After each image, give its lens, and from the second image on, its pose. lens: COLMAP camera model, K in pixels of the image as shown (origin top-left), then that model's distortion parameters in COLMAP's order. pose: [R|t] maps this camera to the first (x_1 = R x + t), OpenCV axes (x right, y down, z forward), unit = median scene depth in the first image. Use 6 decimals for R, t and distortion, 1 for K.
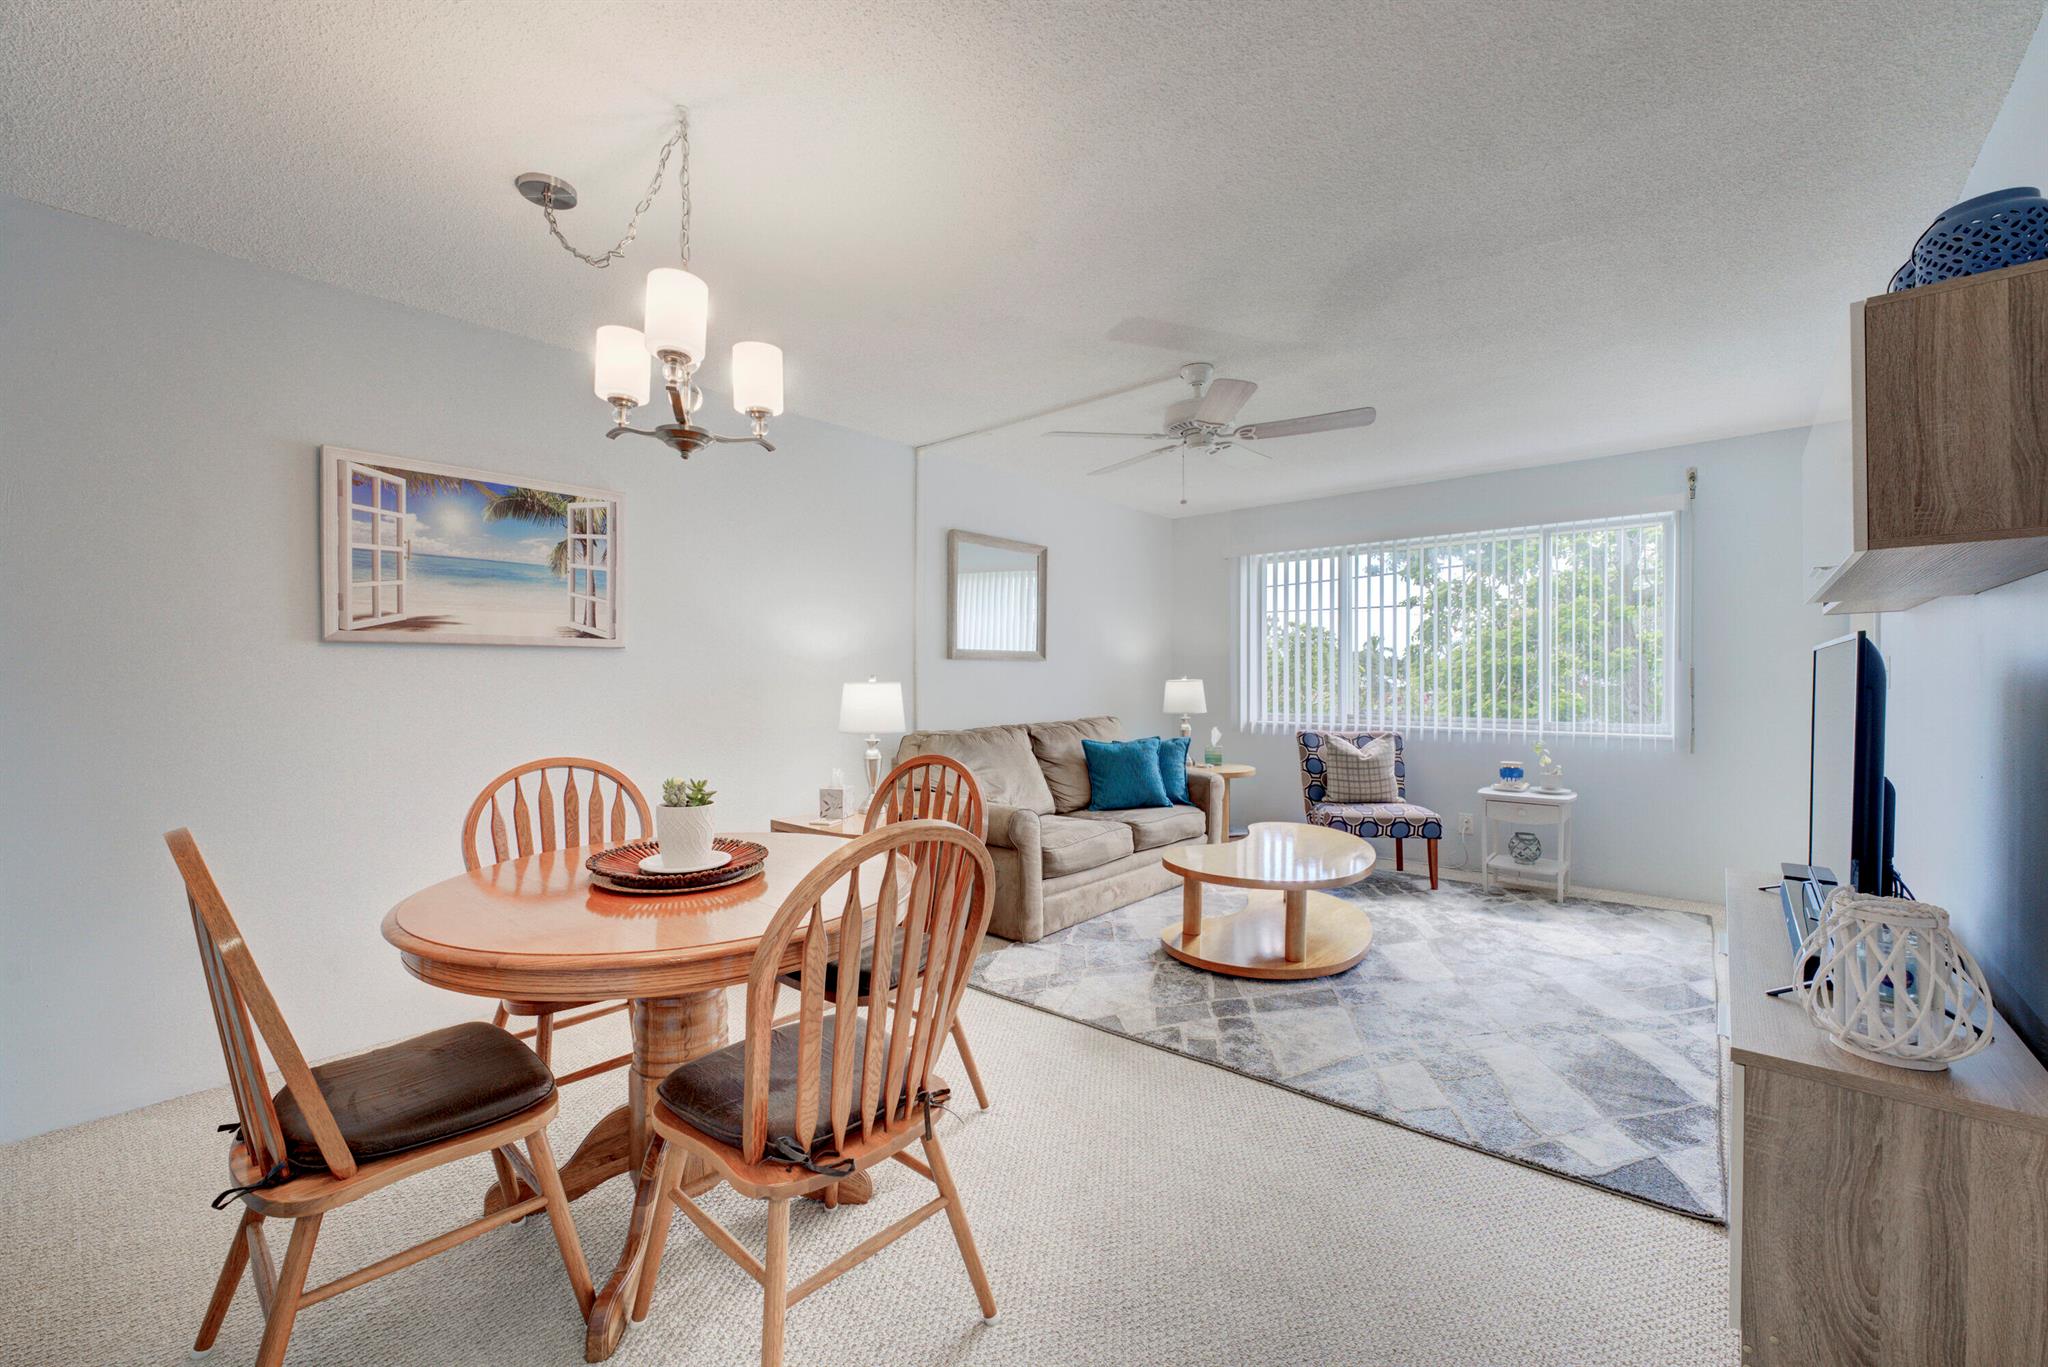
lens RADIAL K [[822.4, 0, 1025.6], [0, 822.4, 678.0], [0, 0, 1]] dist [0.002245, 0.000123]
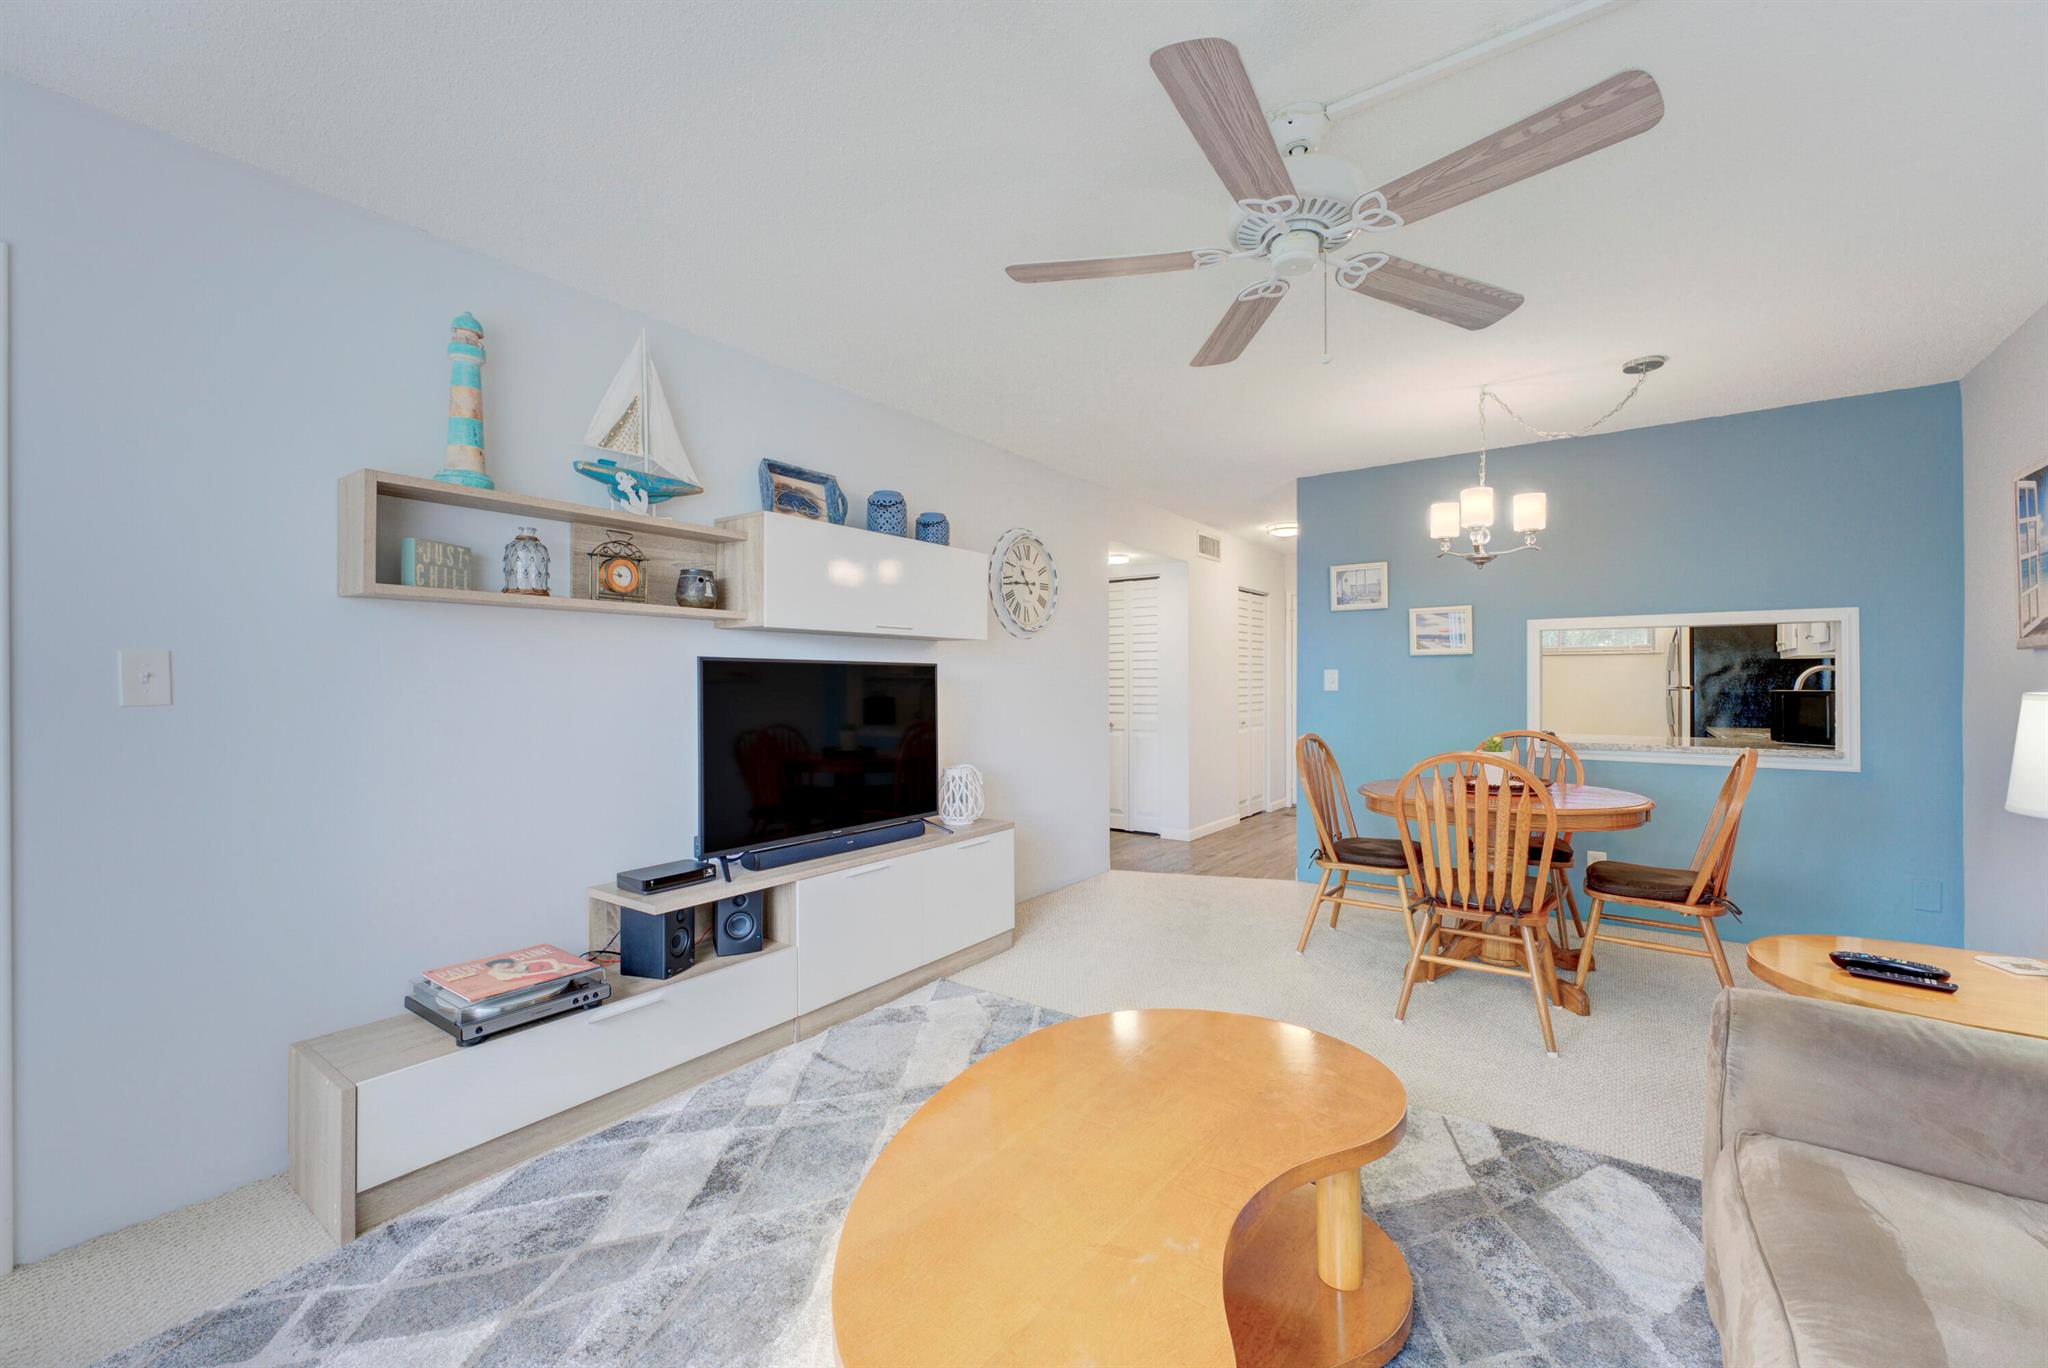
lens RADIAL K [[822.4, 0, 1025.6], [0, 822.4, 678.5], [0, 0, 1]] dist [0.002245, 0.000123]
pose [[-0.996465, 0.000603, -0.084002, 0.478972], [0.000465, 0.999999, 0.001657, -0.006293], [0.084003, 0.001612, -0.996464, 1.693624]]
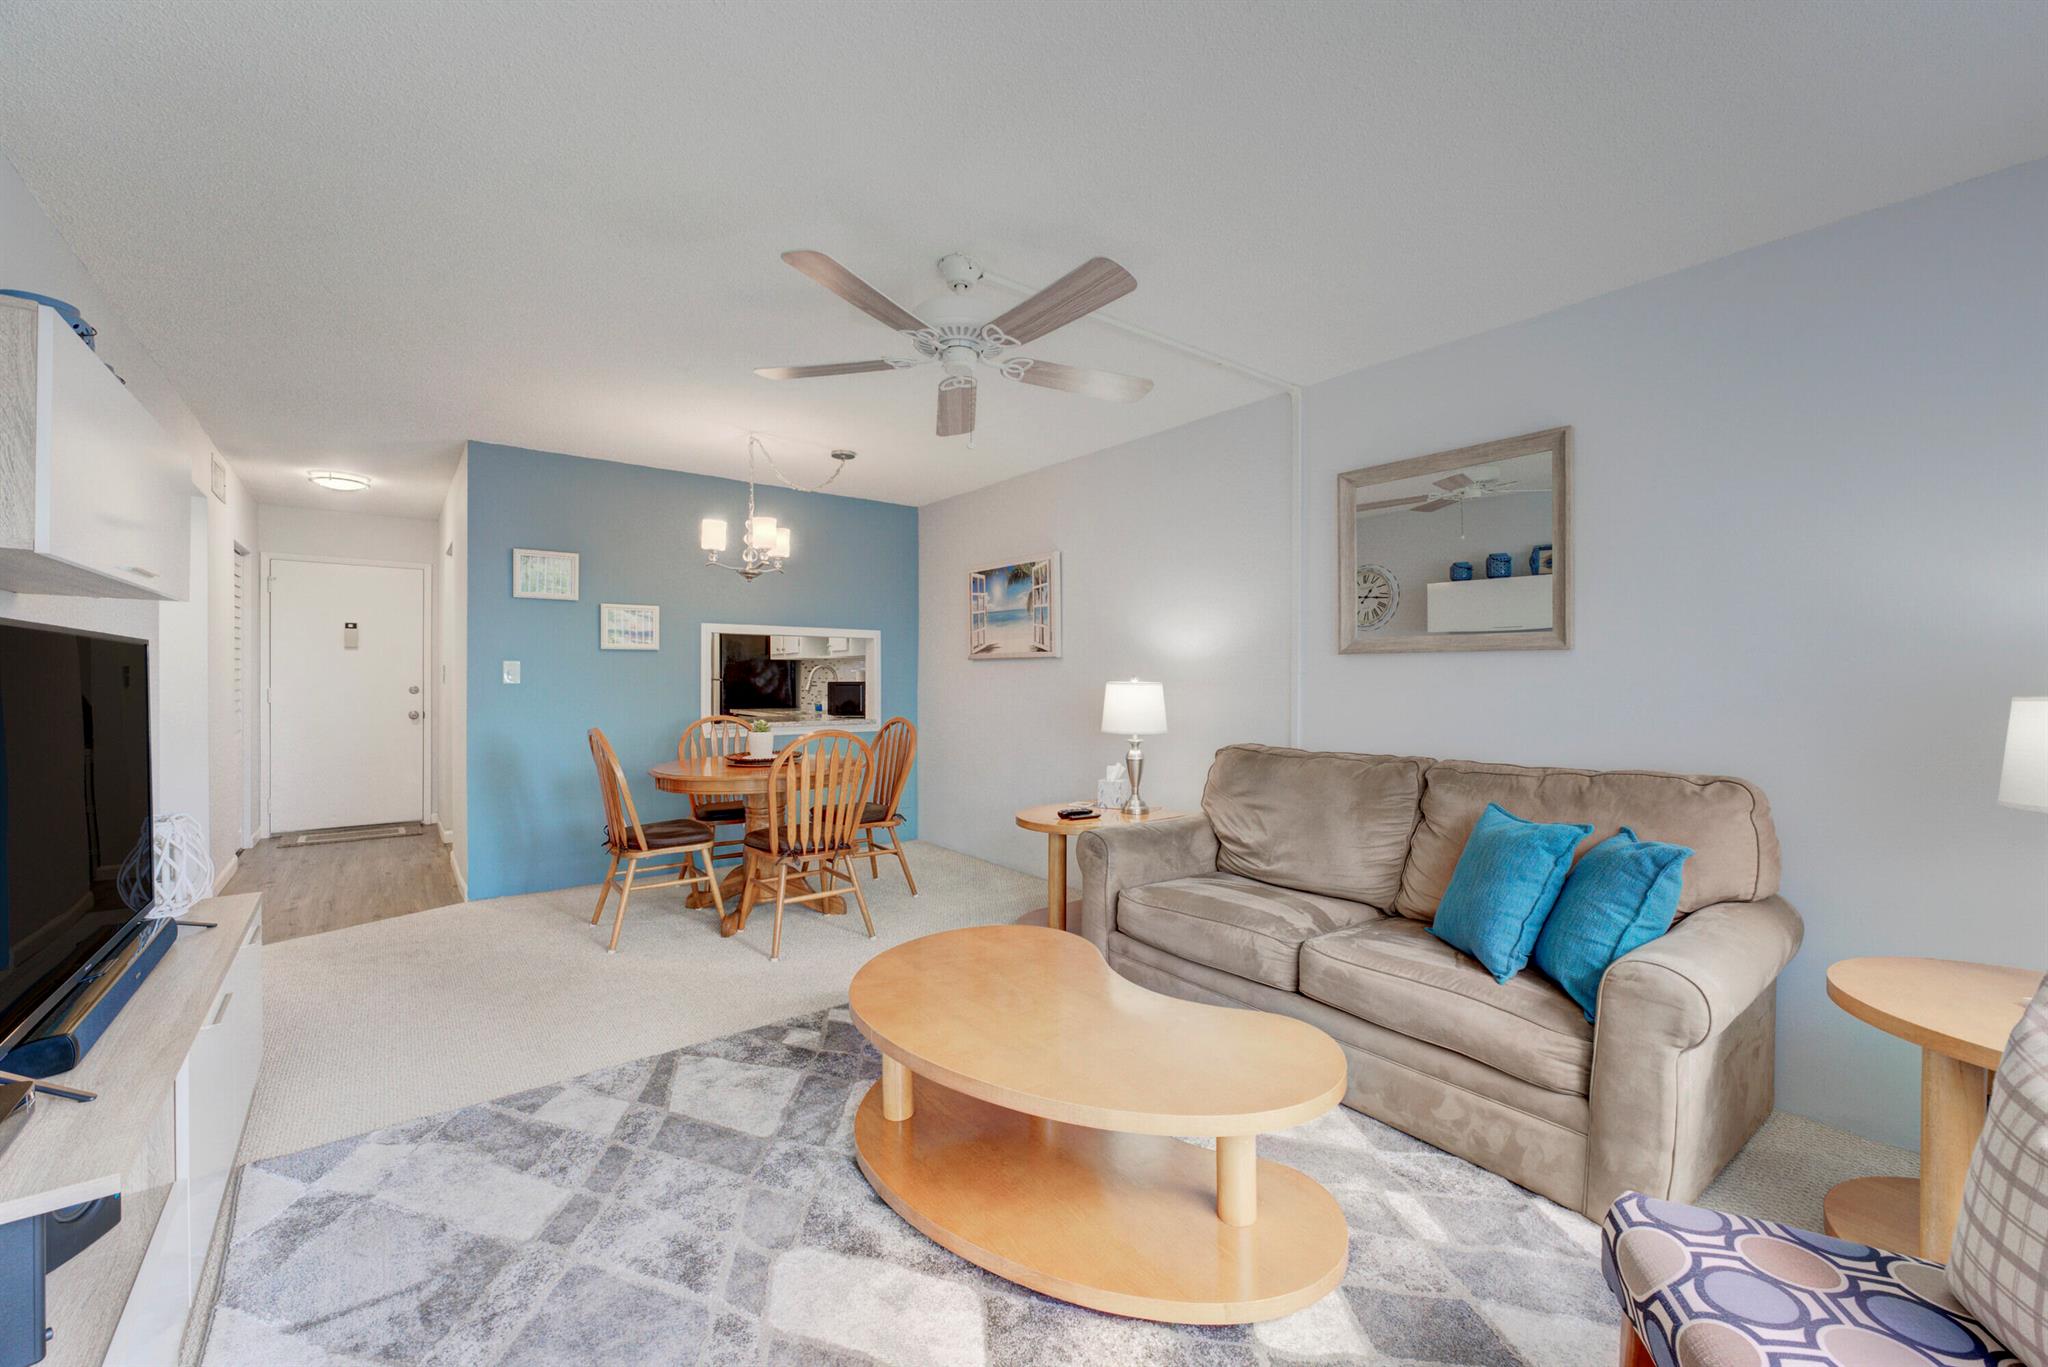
lens RADIAL K [[822.4, 0, 1025.6], [0, 822.4, 678.0], [0, 0, 1]] dist [0.002245, 0.000123]
pose [[-0.194780, -0.000011, -0.980847, 1.027382], [-0.009795, 0.999950, 0.001934, -0.002010], [0.980798, 0.009984, -0.194770, 1.329821]]
